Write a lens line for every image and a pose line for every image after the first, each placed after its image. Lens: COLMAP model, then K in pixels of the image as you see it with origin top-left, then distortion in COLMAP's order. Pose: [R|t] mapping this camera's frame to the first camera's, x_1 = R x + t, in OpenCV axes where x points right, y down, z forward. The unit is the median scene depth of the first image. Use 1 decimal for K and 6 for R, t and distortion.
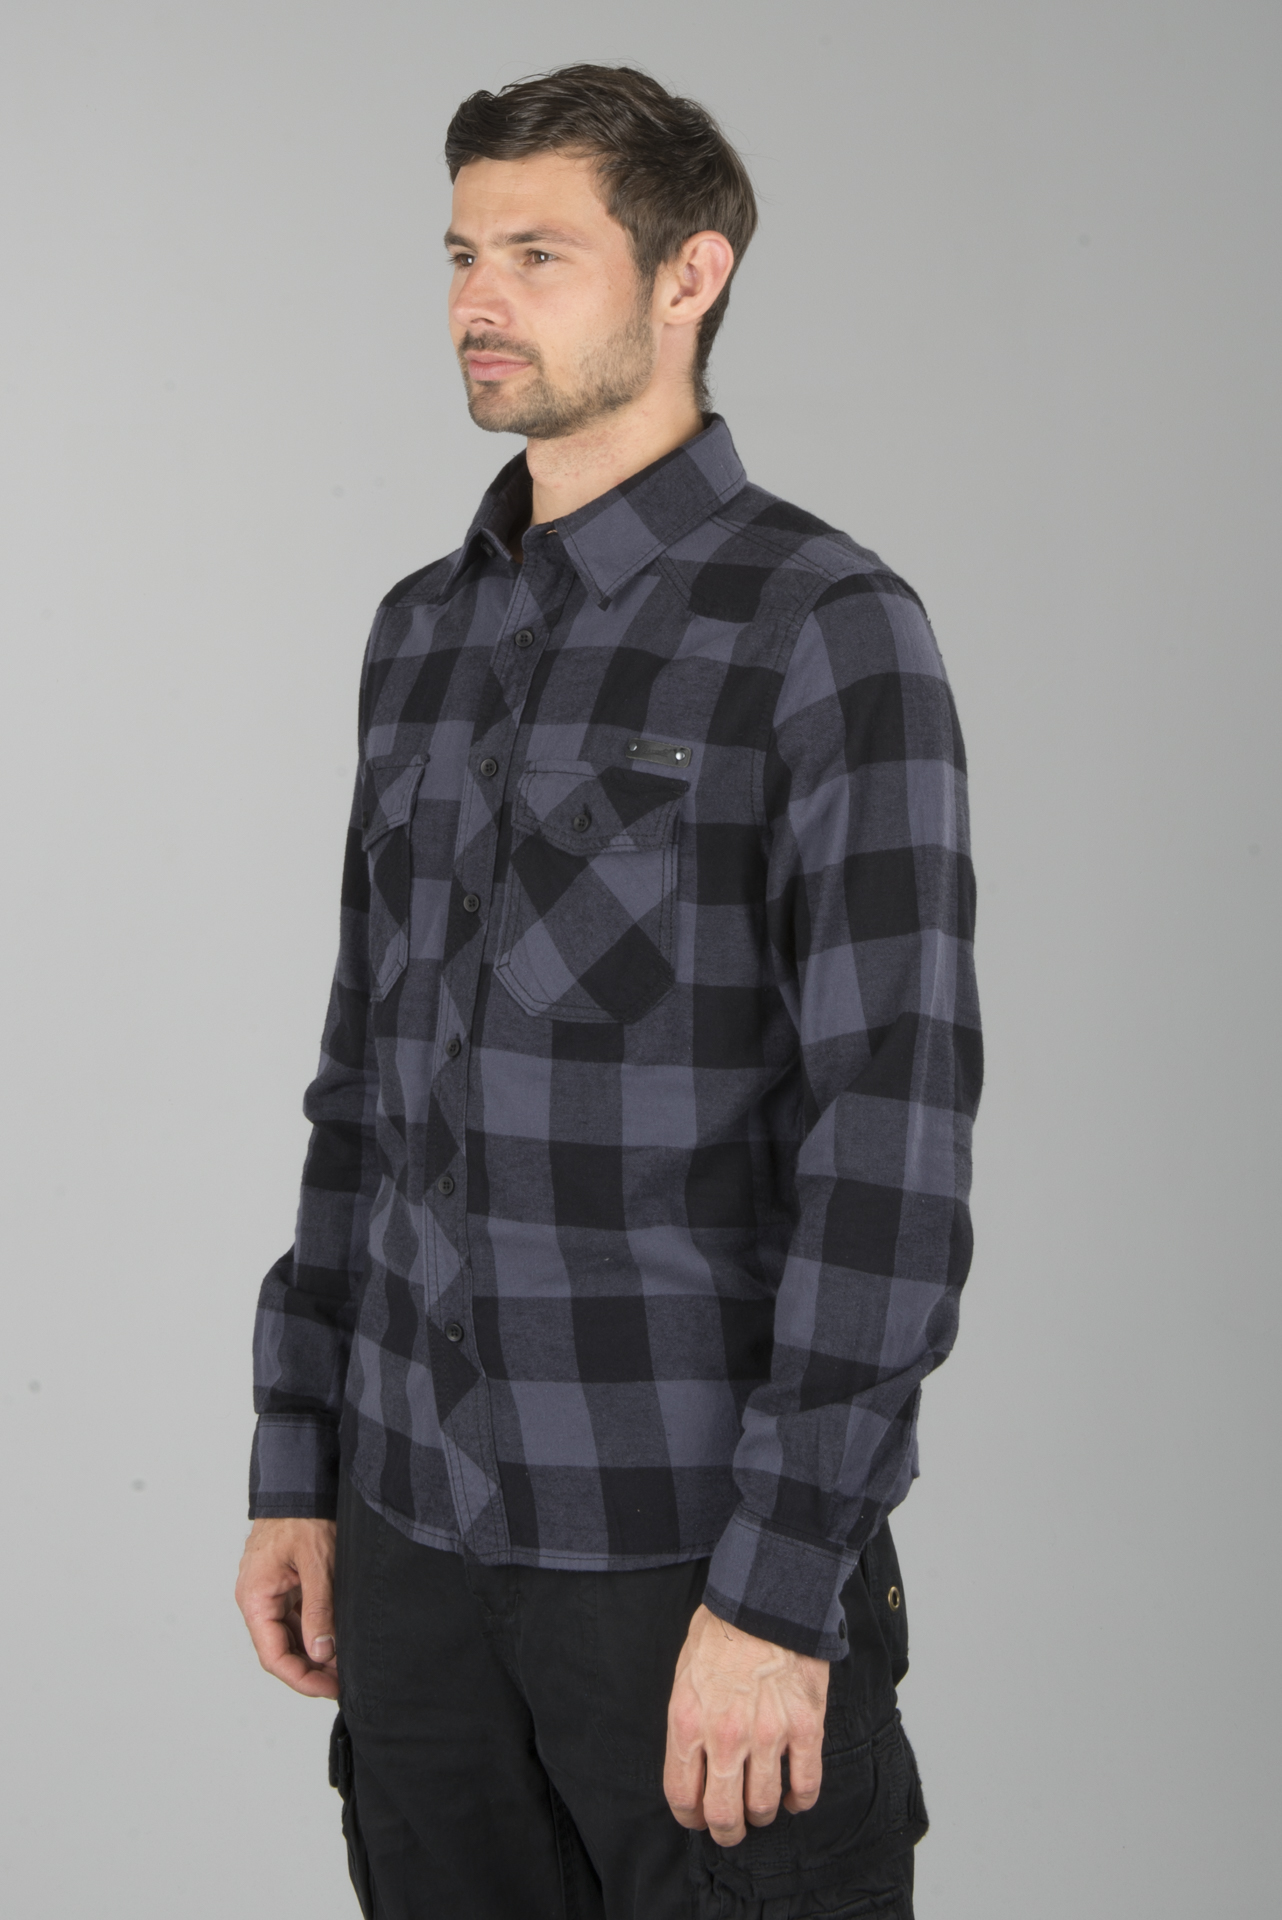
lens RADIAL K [[2720.8, 0, 566.8], [0, 2720.8, 959.1], [0, 0, 1]] dist [-0.503882, 3.766283]
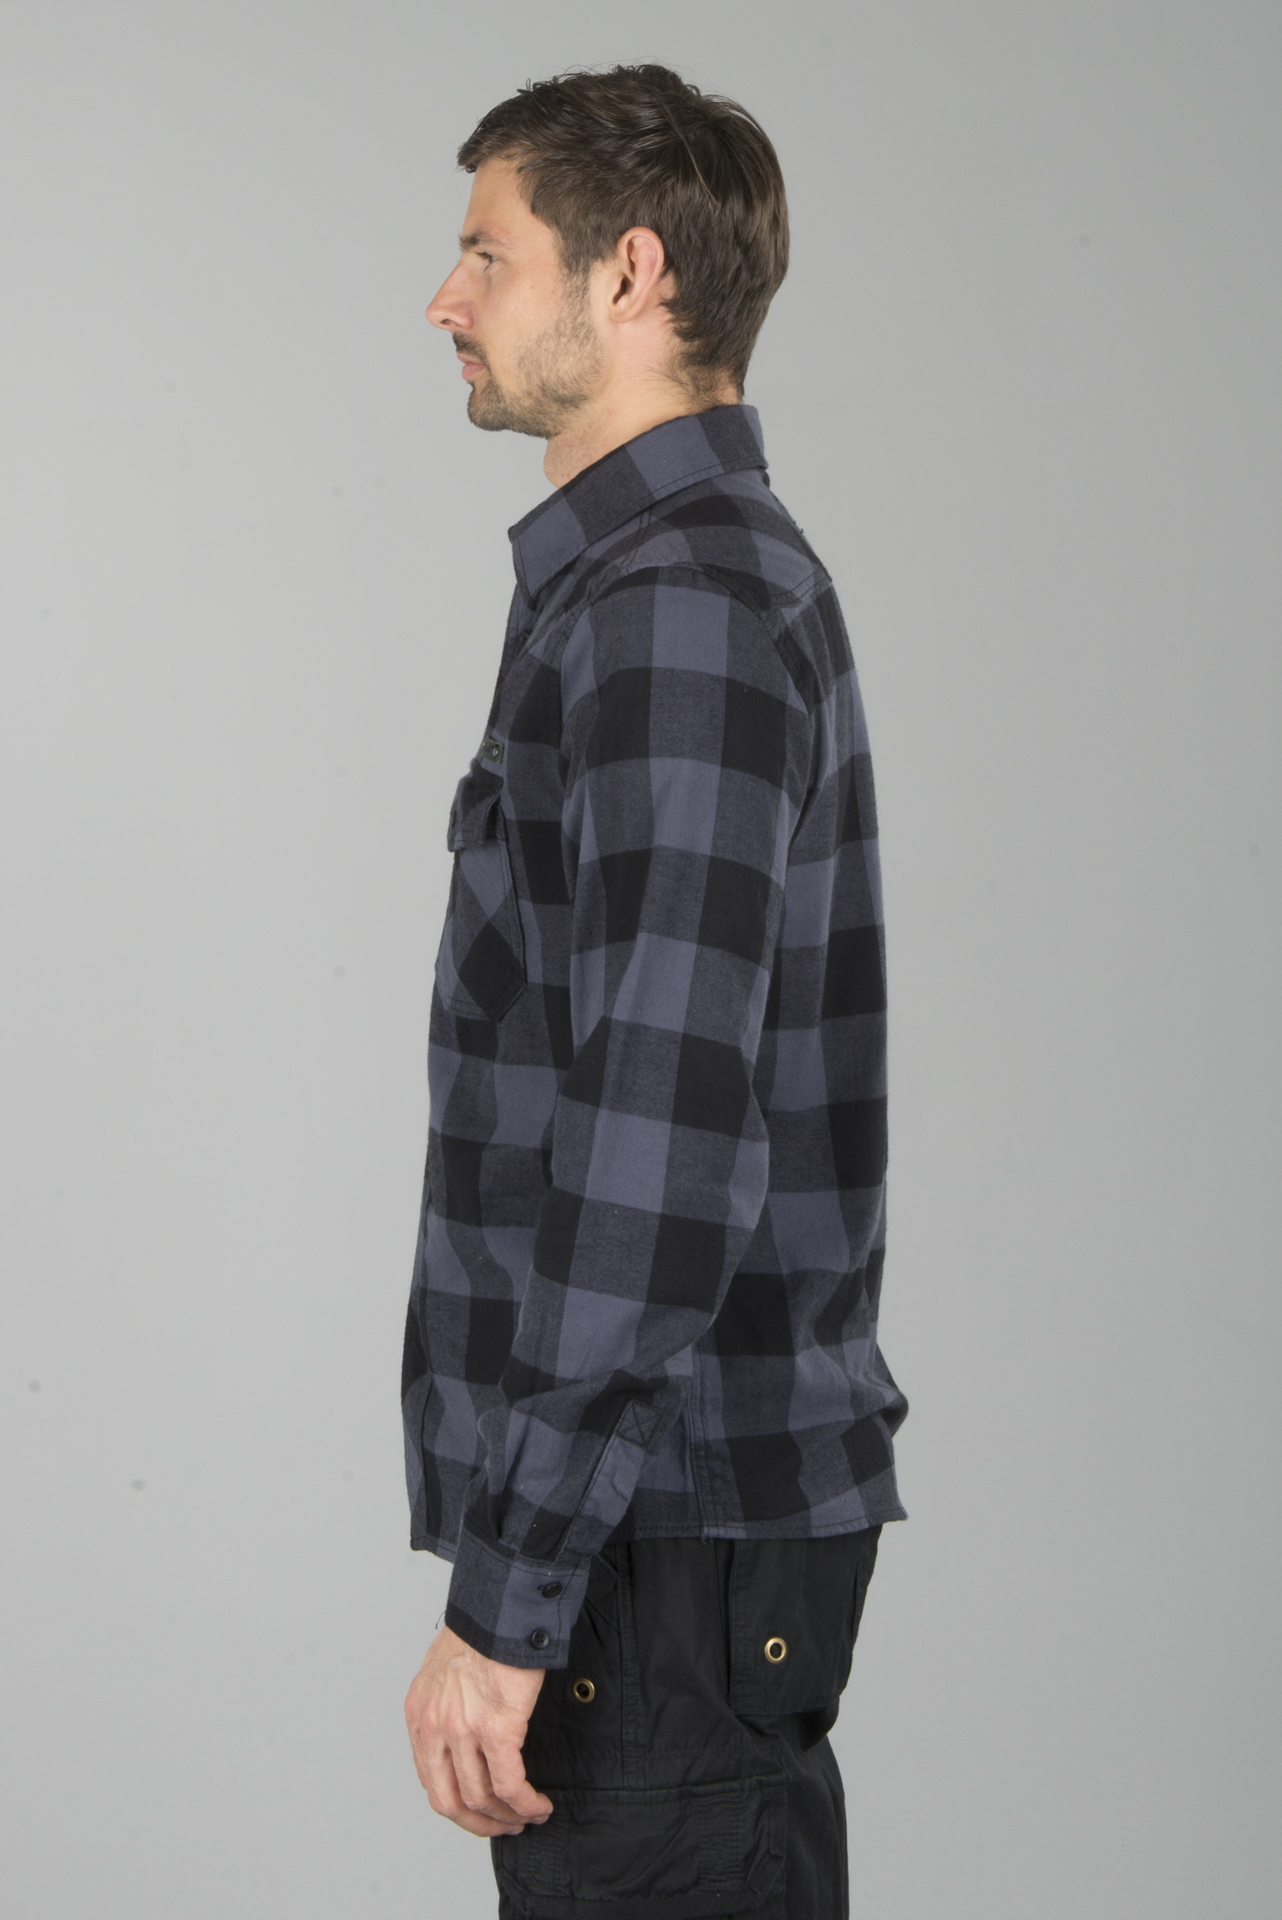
lens RADIAL K [[2720.8, 0, 566.8], [0, 2720.8, 959.1], [0, 0, 1]] dist [-0.503882, 3.766283]
pose [[0.945926, 0.047222, -0.320928, 0.362920], [-0.050257, 0.998736, -0.001177, 0.000959], [0.320467, 0.017242, 0.947103, 0.060054]]
